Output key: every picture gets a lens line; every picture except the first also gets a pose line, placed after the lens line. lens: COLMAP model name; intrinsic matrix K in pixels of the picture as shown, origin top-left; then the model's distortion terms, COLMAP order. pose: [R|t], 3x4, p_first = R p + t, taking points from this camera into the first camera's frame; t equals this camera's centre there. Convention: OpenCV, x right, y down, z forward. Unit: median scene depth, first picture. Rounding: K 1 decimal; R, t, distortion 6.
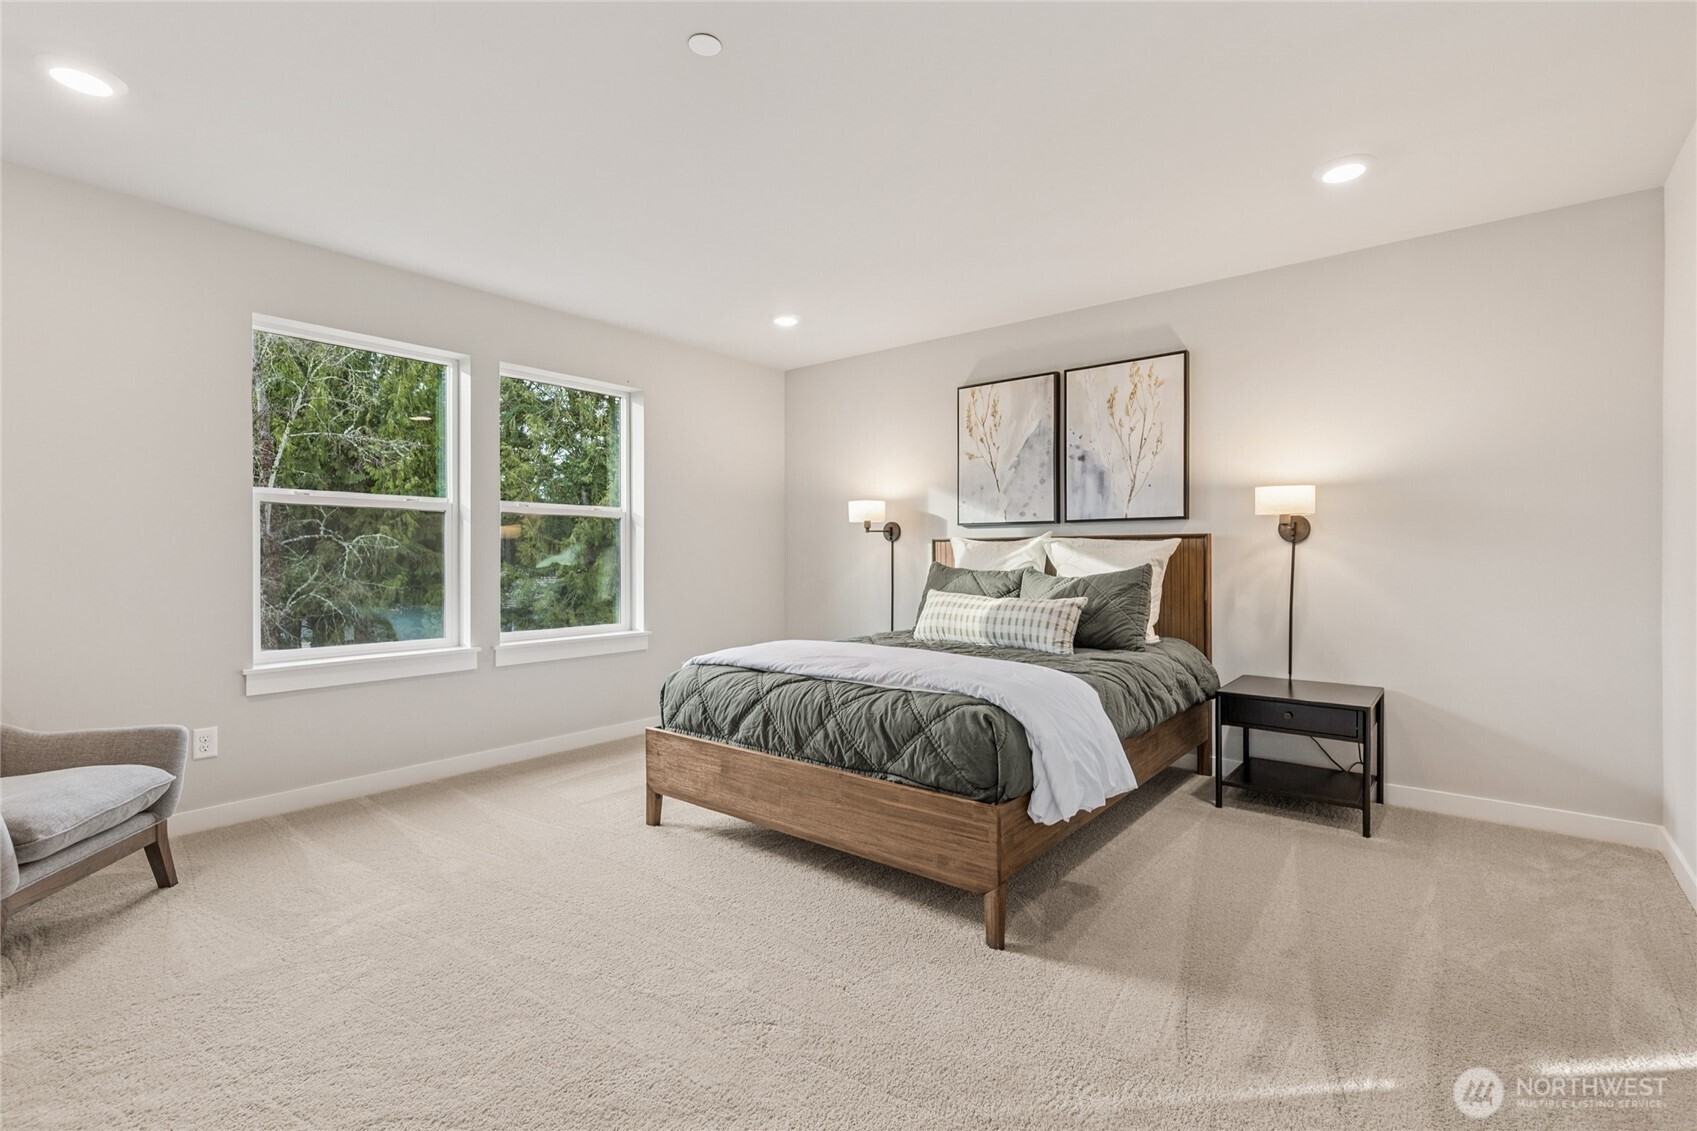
lens RADIAL K [[774.0, 0, 849.1], [0, 774.0, 565.4], [0, 0, 1]] dist [0.002926, 0.000292]
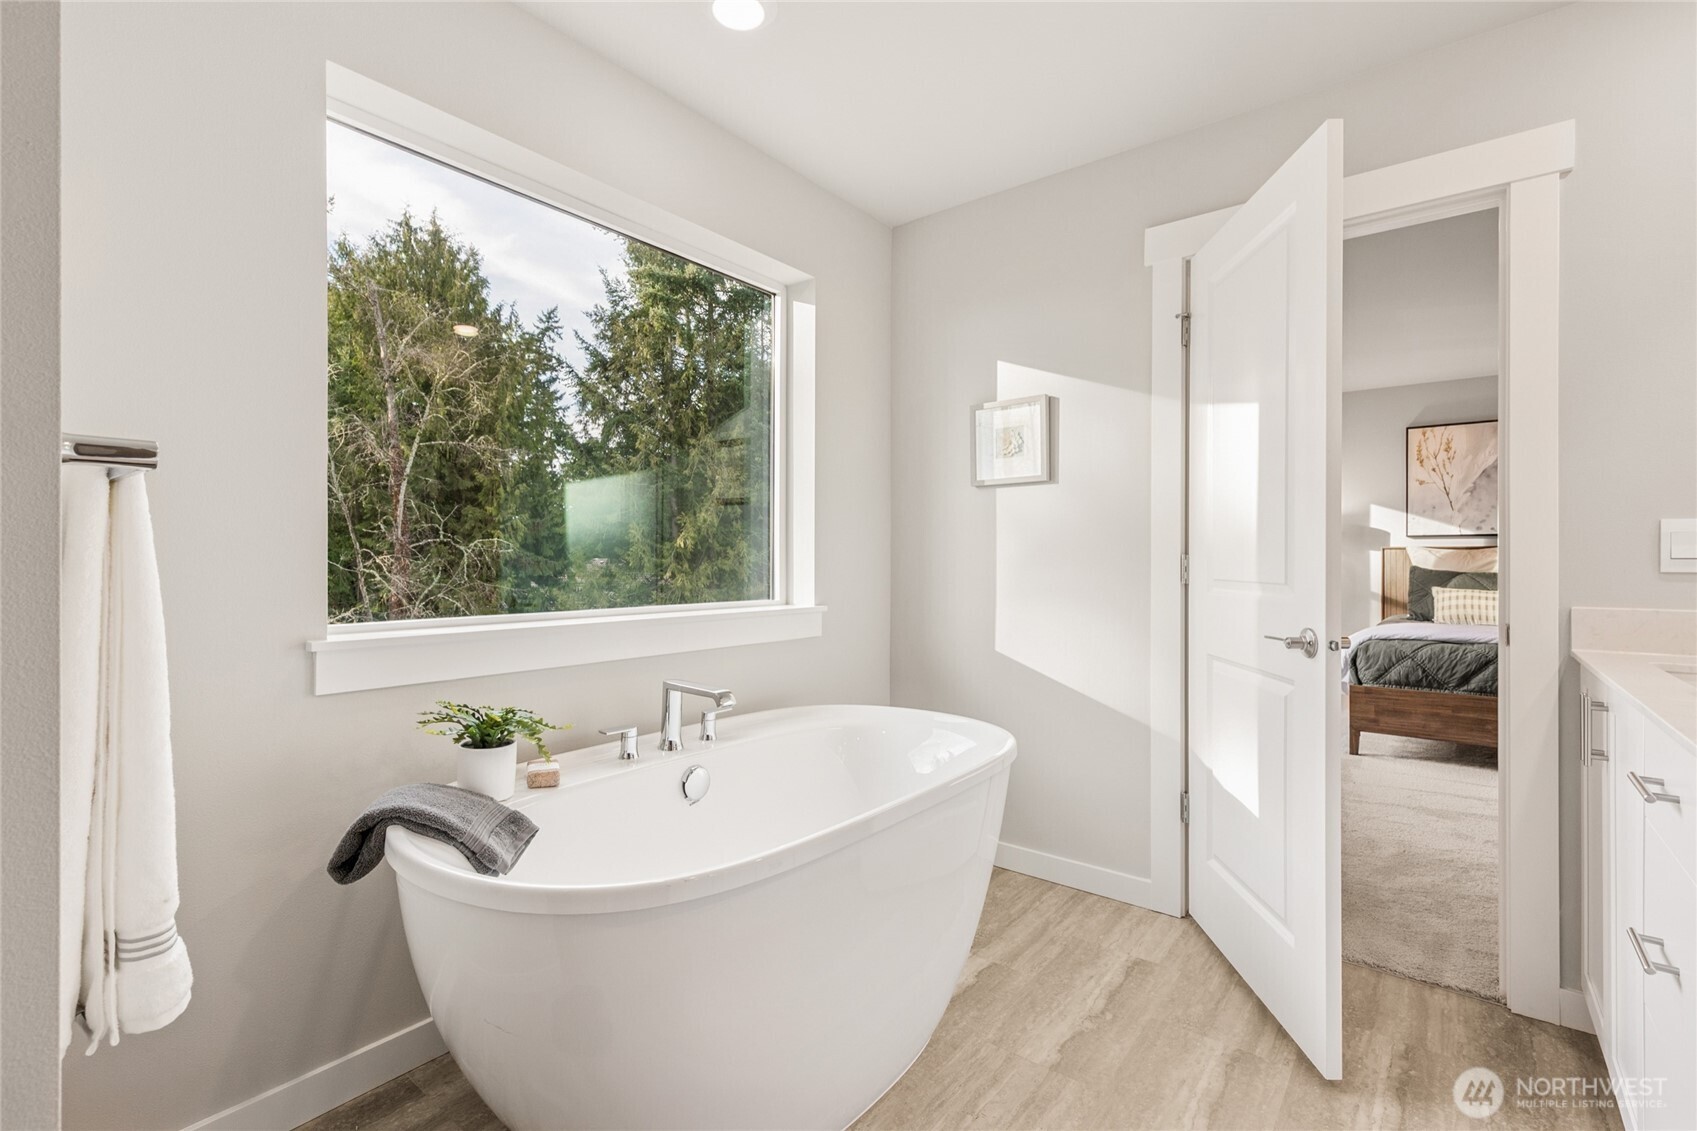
lens RADIAL K [[774.0, 0, 848.1], [0, 774.0, 562.8], [0, 0, 1]] dist [0.002926, 0.000292]
pose [[0.999880, -0.001082, 0.015440, -0.824842], [0.001175, 0.999981, -0.006010, -0.001935], [-0.015434, 0.006027, 0.999863, -0.266489]]
